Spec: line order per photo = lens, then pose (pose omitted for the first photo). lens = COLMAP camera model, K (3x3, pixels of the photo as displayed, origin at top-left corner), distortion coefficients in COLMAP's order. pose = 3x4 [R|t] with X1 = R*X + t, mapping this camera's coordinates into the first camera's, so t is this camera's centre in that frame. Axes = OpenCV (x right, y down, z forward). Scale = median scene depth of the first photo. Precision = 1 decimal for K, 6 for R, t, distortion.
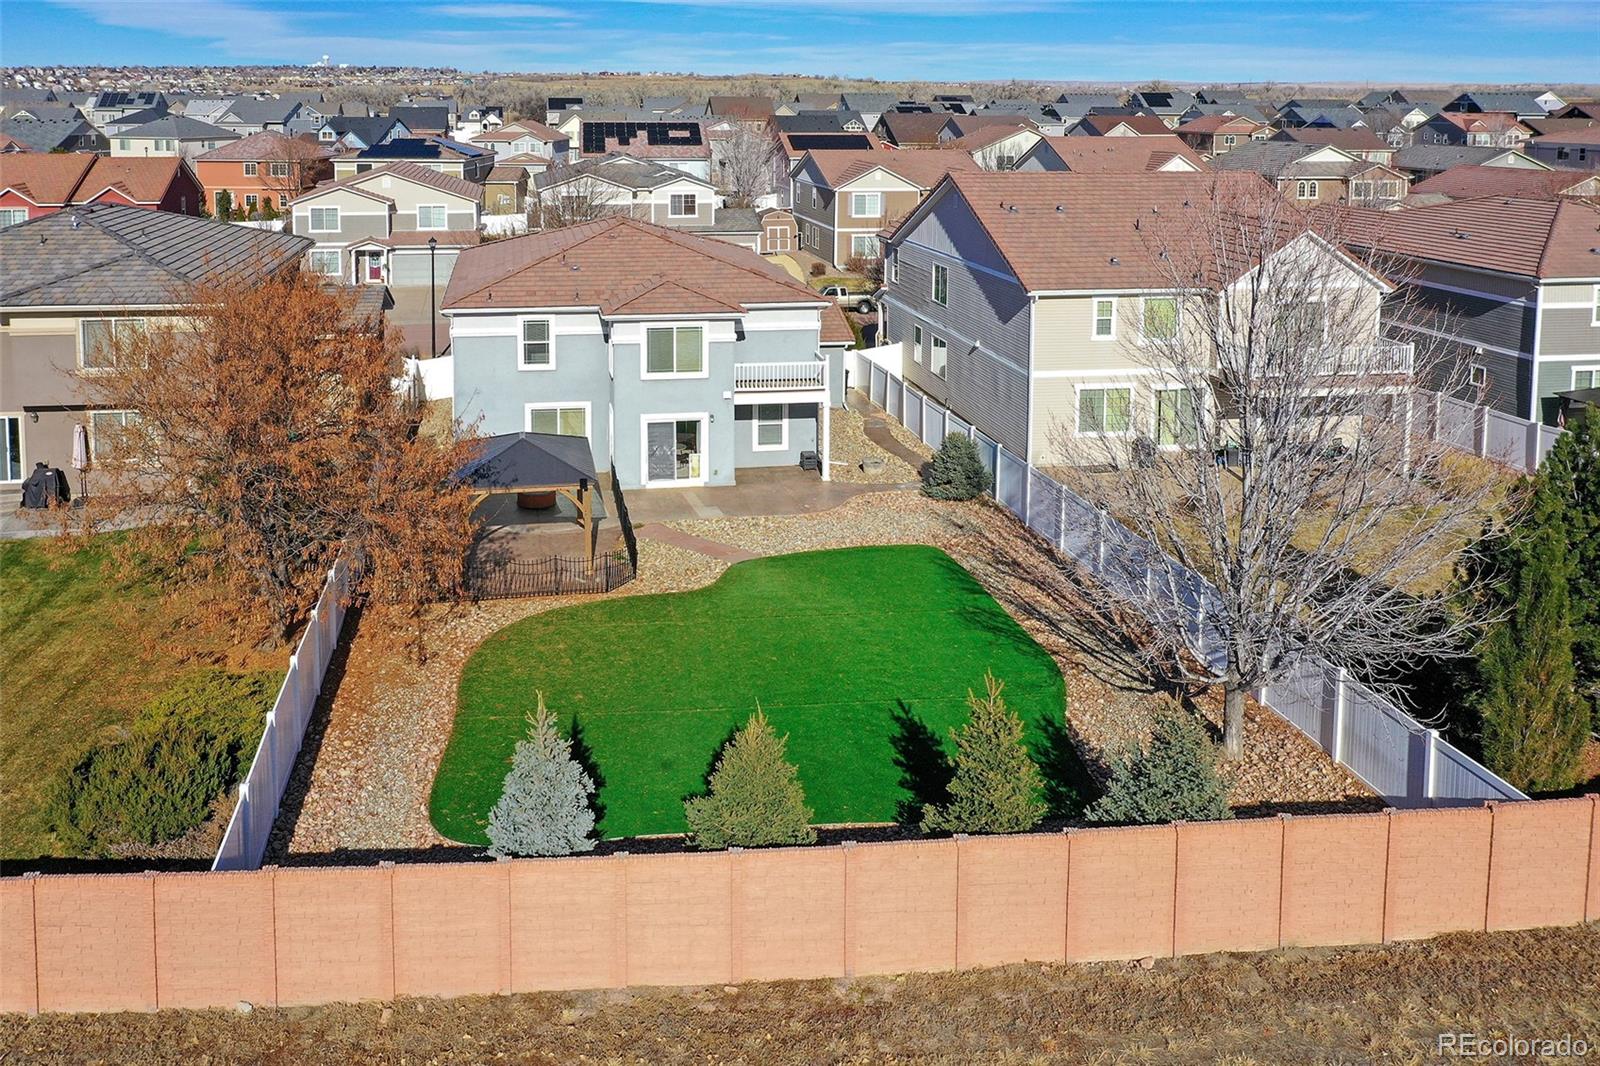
lens RADIAL K [[1324.8, 0, 709.3], [0, 1324.8, 498.3], [0, 0, 1]] dist [-0.003677, -0.001577]
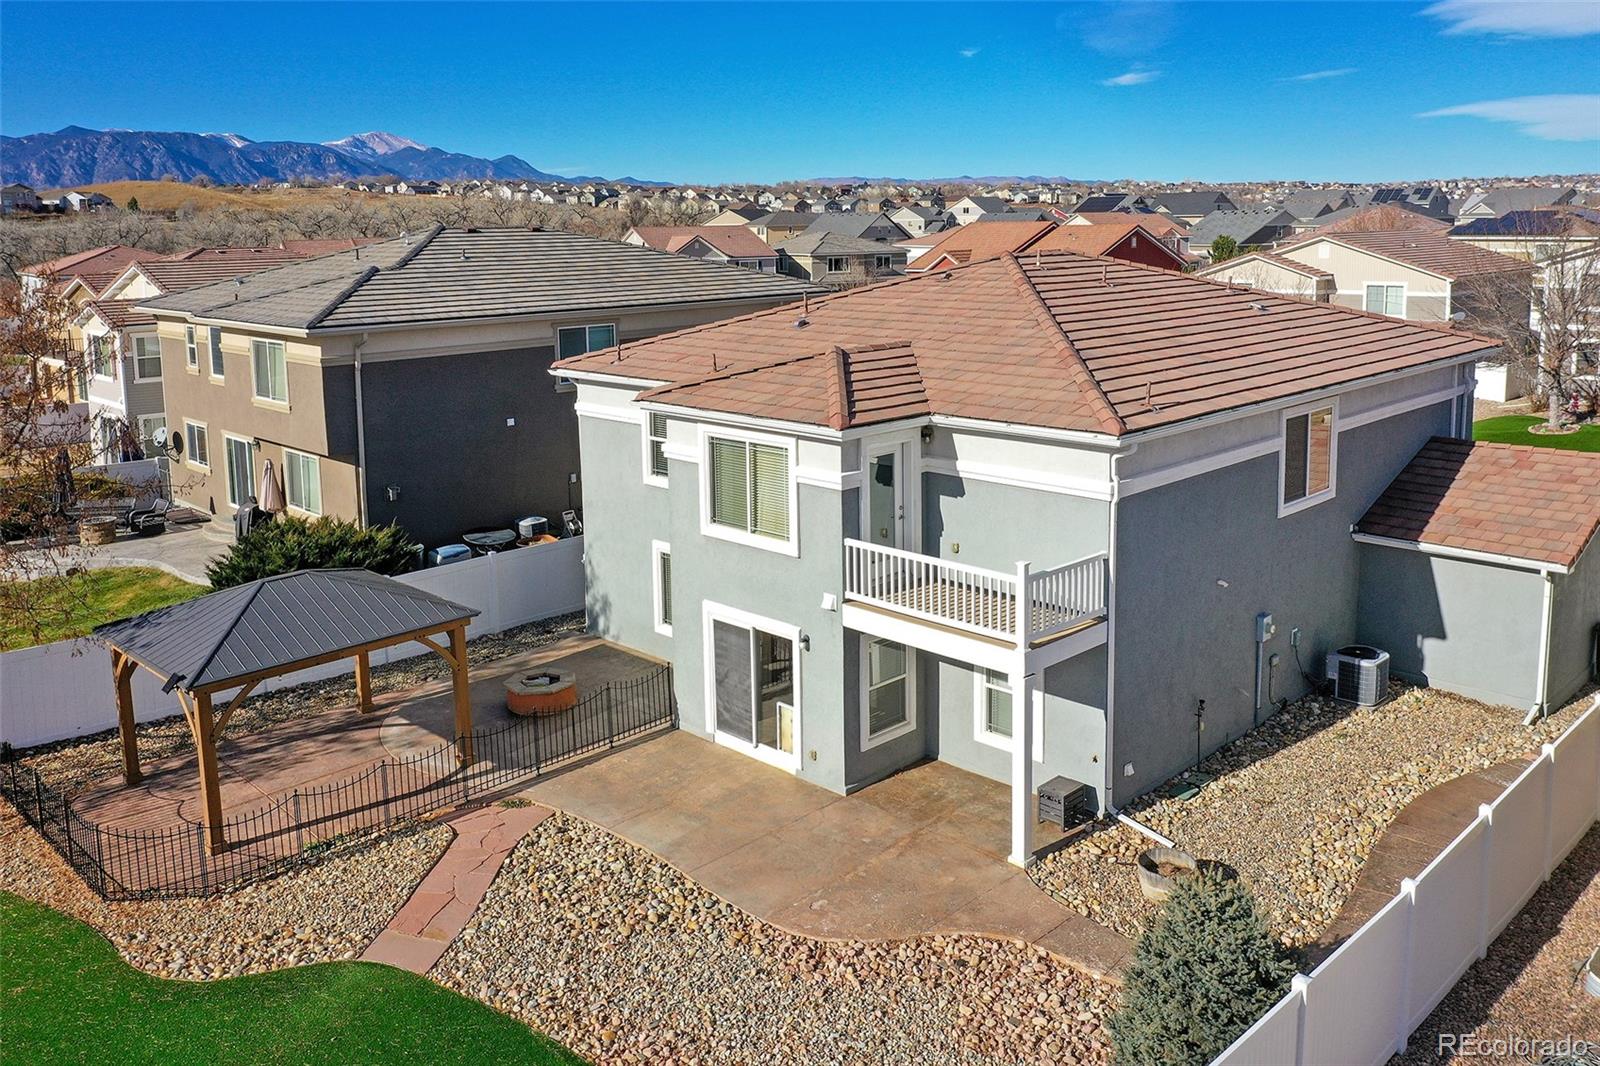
lens RADIAL K [[1260.2, 0, 761.4], [0, 1260.2, 533.5], [0, 0, 1]] dist [-0.000288, -0.000683]
pose [[0.582428, 0.182190, -0.792202, 0.339904], [-0.217899, 0.973885, 0.063773, -0.122605], [0.783133, 0.135477, 0.606917, 0.703512]]
